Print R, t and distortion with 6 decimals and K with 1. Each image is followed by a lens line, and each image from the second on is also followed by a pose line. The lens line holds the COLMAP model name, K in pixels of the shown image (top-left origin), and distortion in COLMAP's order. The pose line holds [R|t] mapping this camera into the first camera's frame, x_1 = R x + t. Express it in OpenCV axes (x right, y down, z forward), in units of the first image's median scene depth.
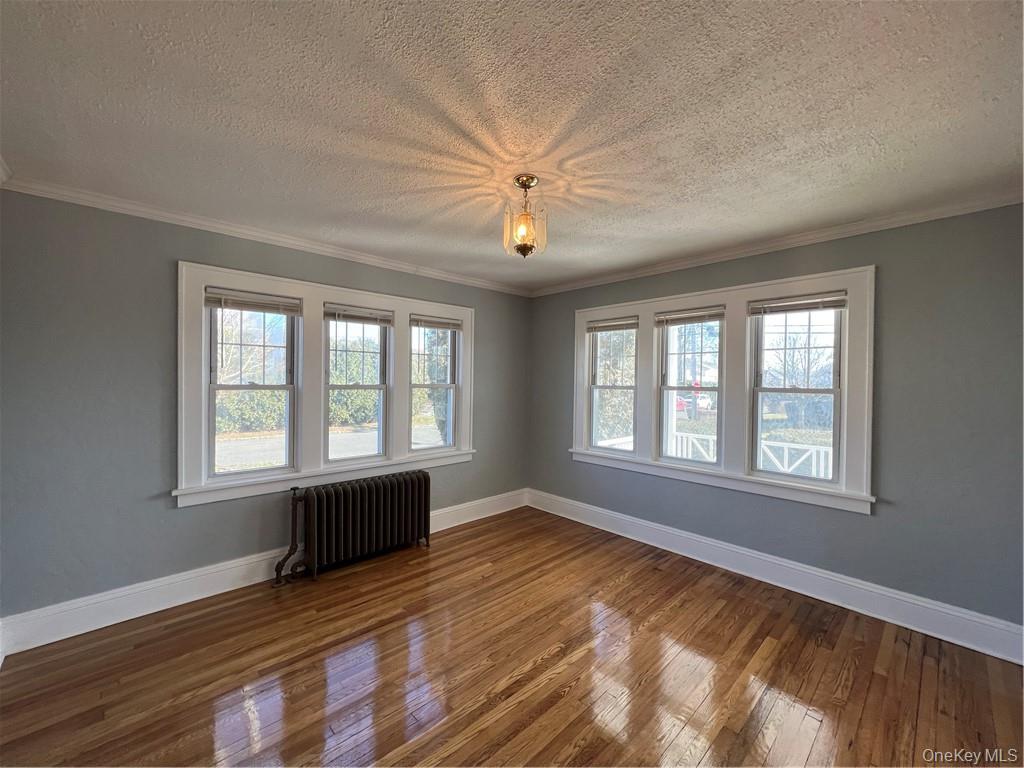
lens RADIAL K [[408.2, 0, 513.3], [0, 408.2, 386.7], [0, 0, 1]] dist [0.002176, 0.000207]
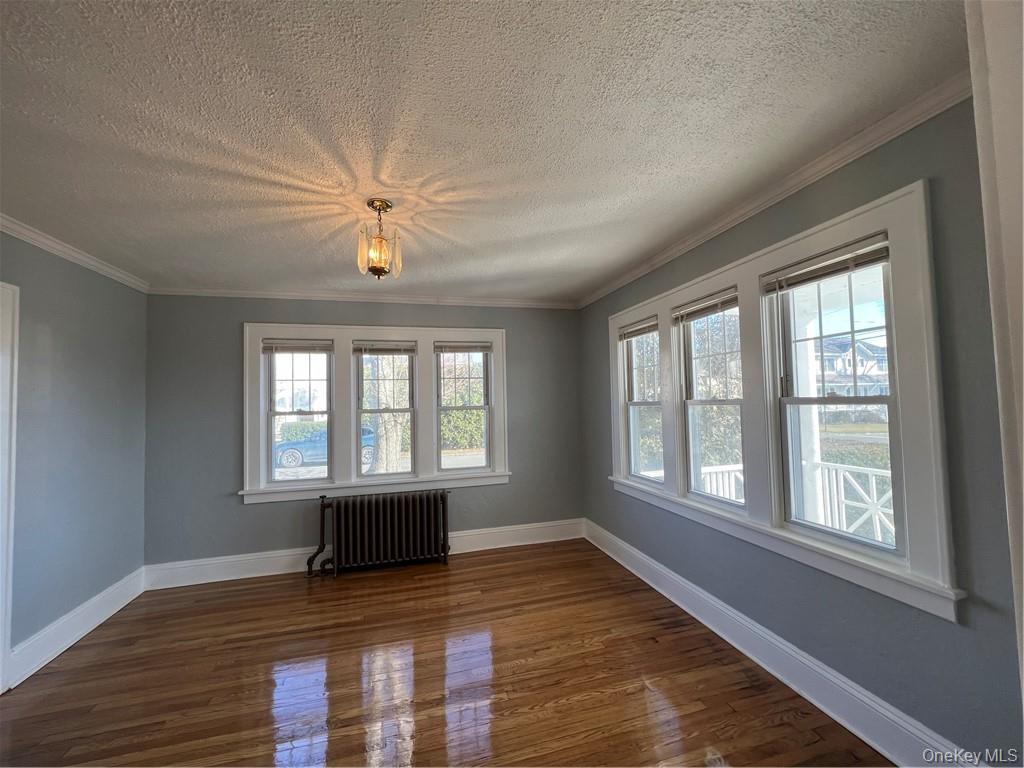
lens RADIAL K [[408.2, 0, 513.3], [0, 408.2, 386.7], [0, 0, 1]] dist [0.002176, 0.000207]
pose [[0.879736, -0.051918, -0.472619, 0.503976], [0.027563, 0.997917, -0.058319, 0.010575], [0.474662, 0.038278, 0.879335, 0.180961]]
